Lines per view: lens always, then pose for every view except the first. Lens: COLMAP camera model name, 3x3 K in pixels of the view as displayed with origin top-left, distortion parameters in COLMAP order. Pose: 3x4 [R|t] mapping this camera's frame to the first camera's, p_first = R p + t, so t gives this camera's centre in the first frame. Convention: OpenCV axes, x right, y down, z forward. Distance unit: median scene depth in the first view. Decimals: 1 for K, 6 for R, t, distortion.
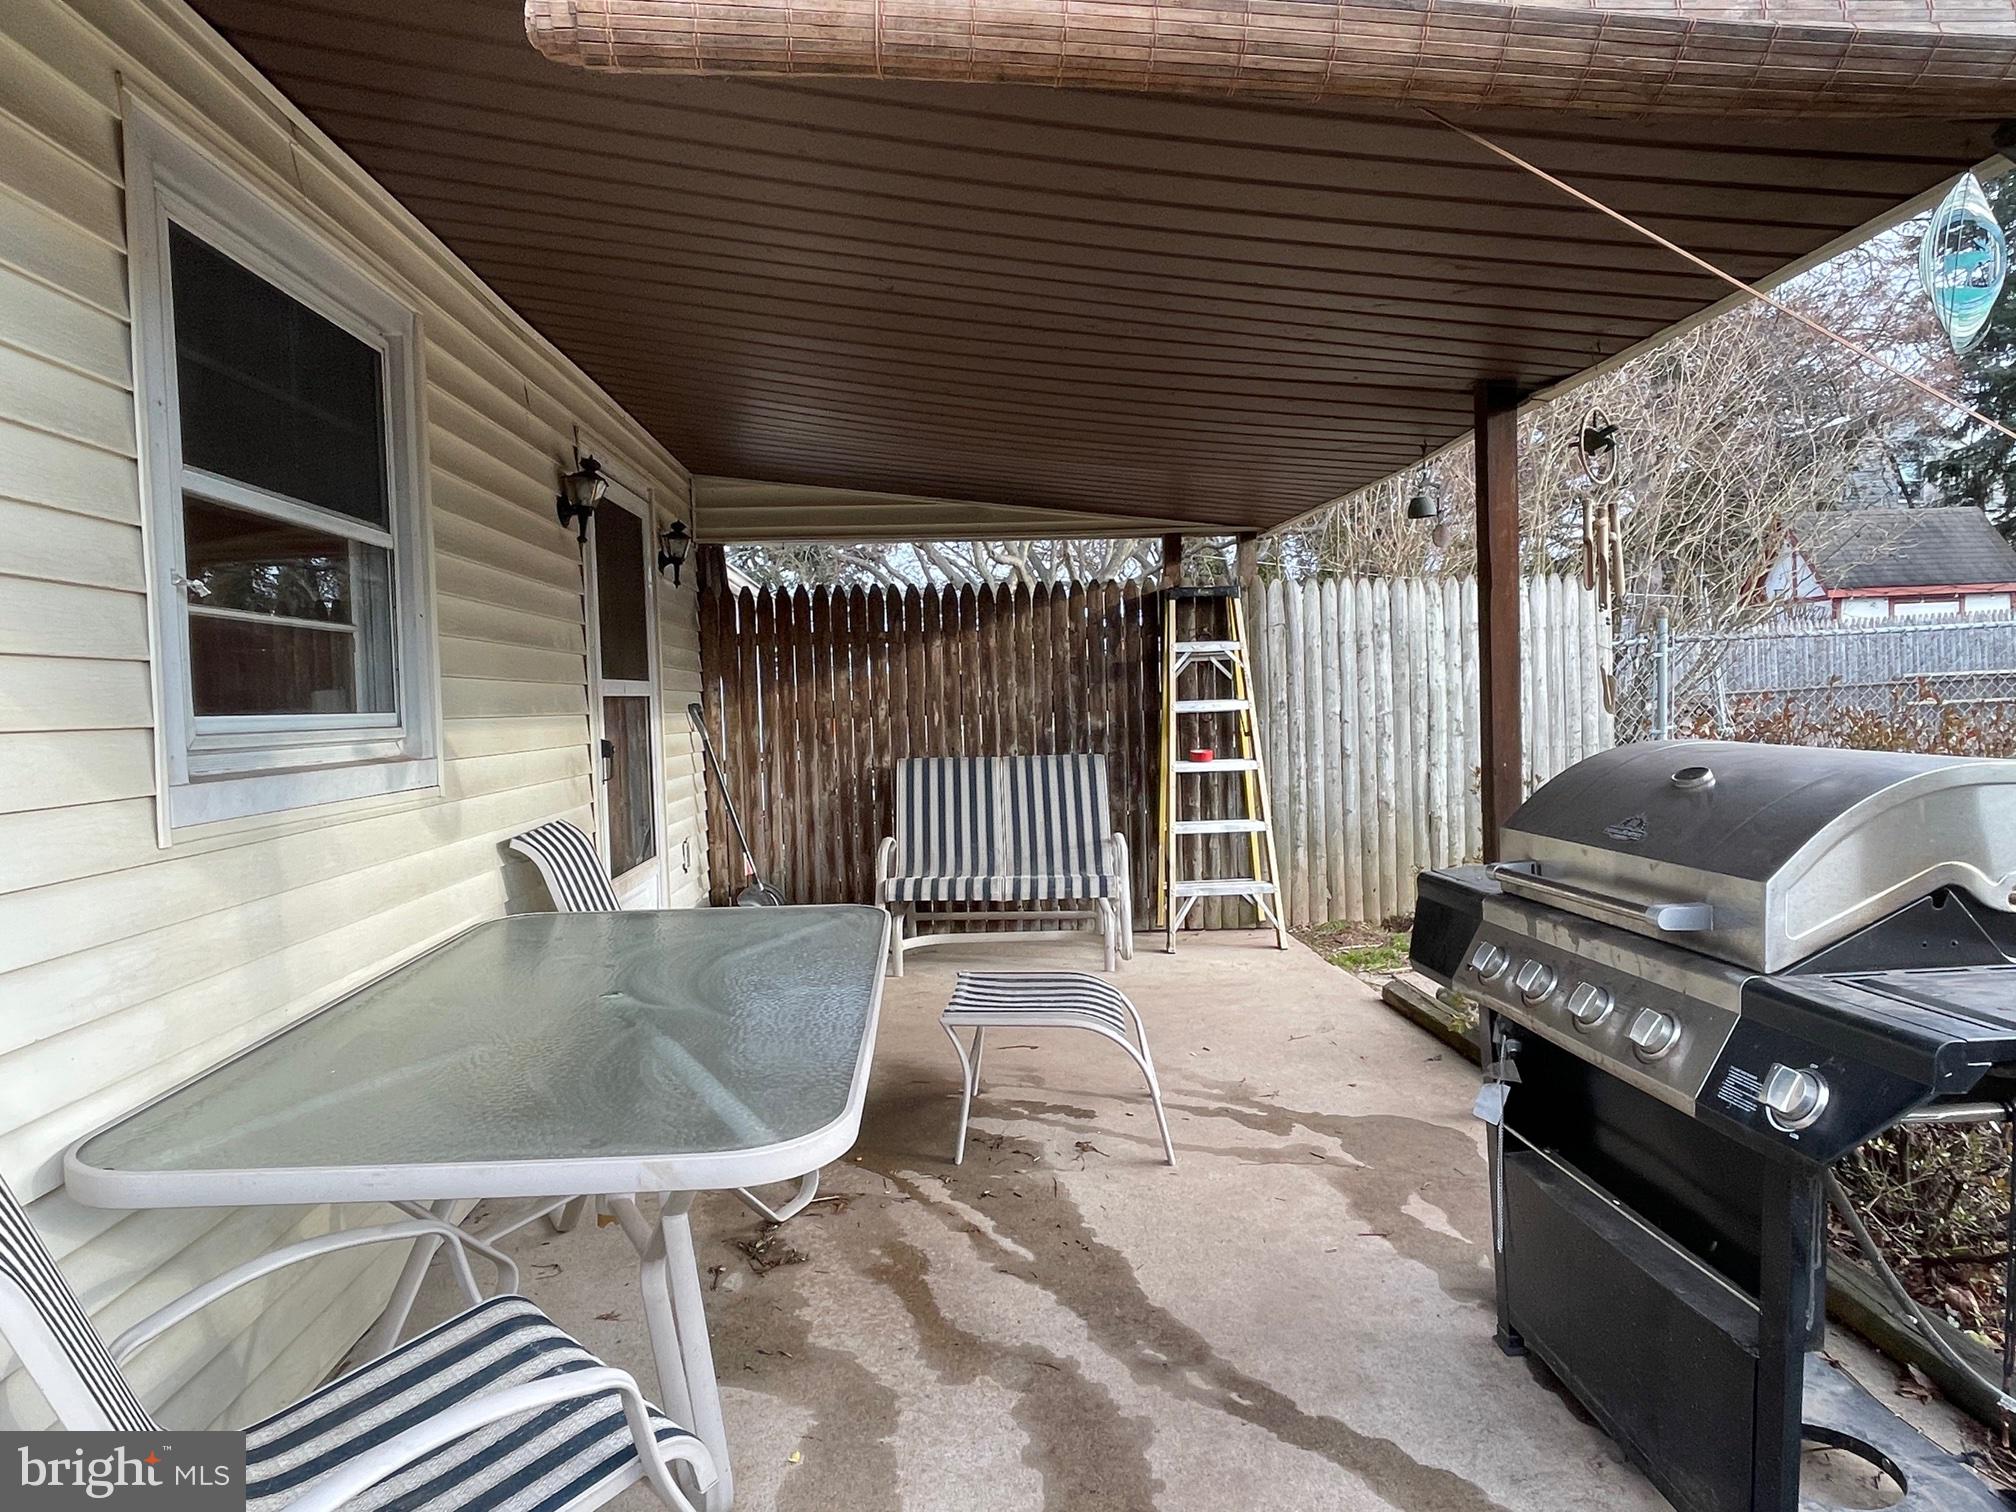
lens RADIAL K [[1217.2, 0, 1008.0], [0, 1217.2, 756.0], [0, 0, 1]] dist [0.018828, -0.001945]
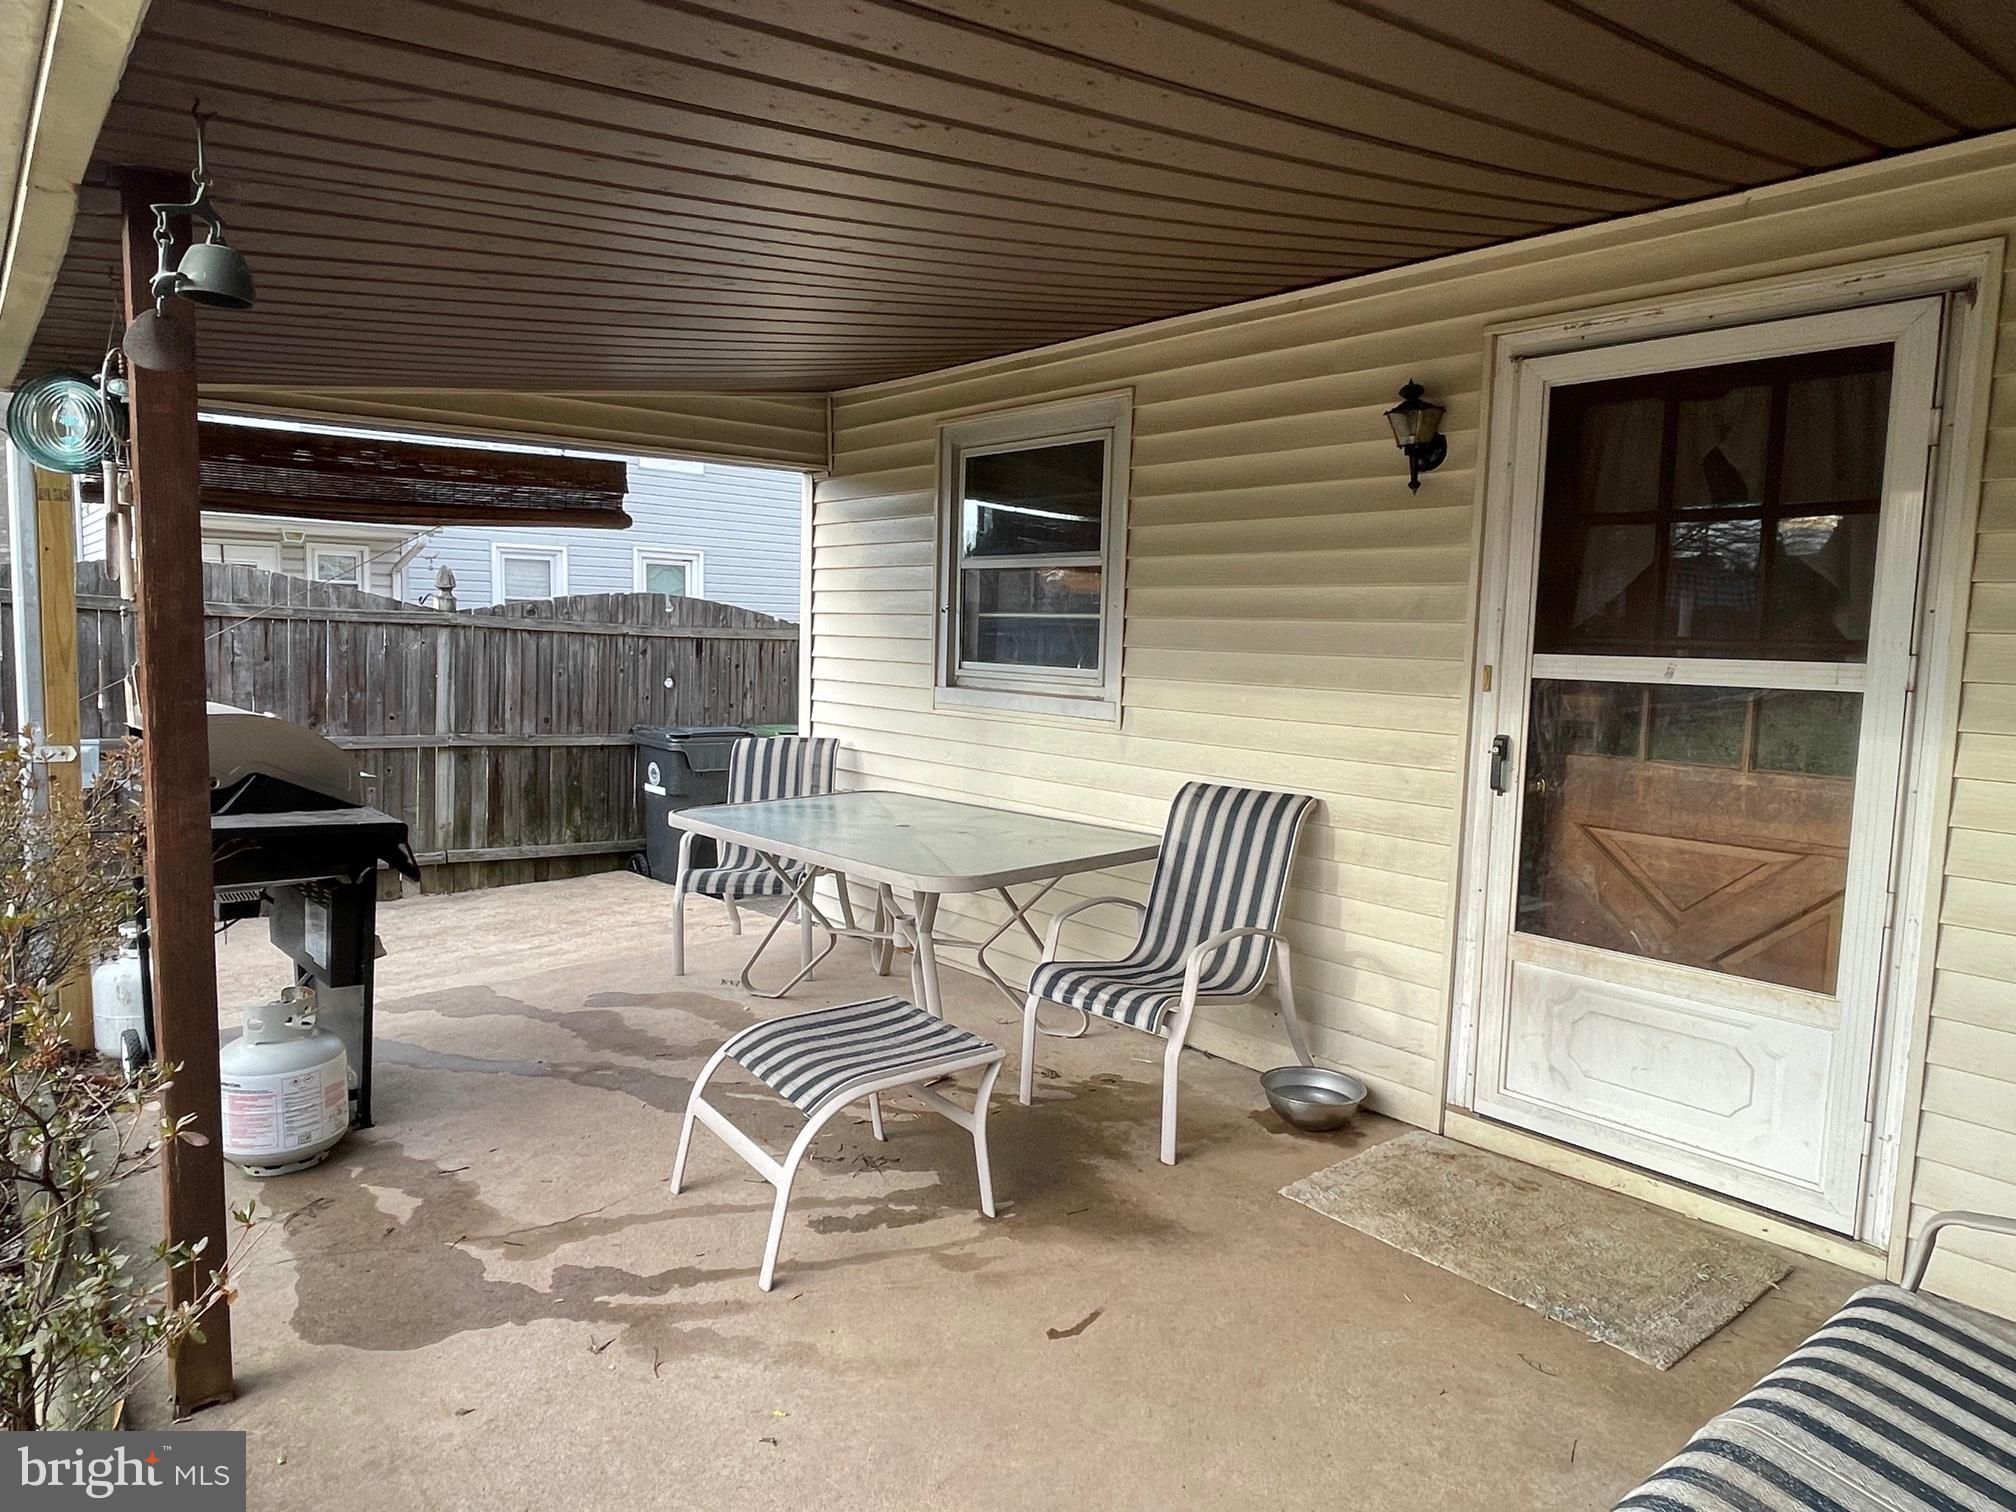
lens RADIAL K [[1217.2, 0, 1008.0], [0, 1217.2, 756.0], [0, 0, 1]] dist [0.018828, -0.001945]
pose [[-0.784154, 0.085363, -0.614668, 0.439343], [-0.023403, 0.985722, 0.166749, -0.143901], [0.620125, 0.145141, -0.770959, 1.671720]]
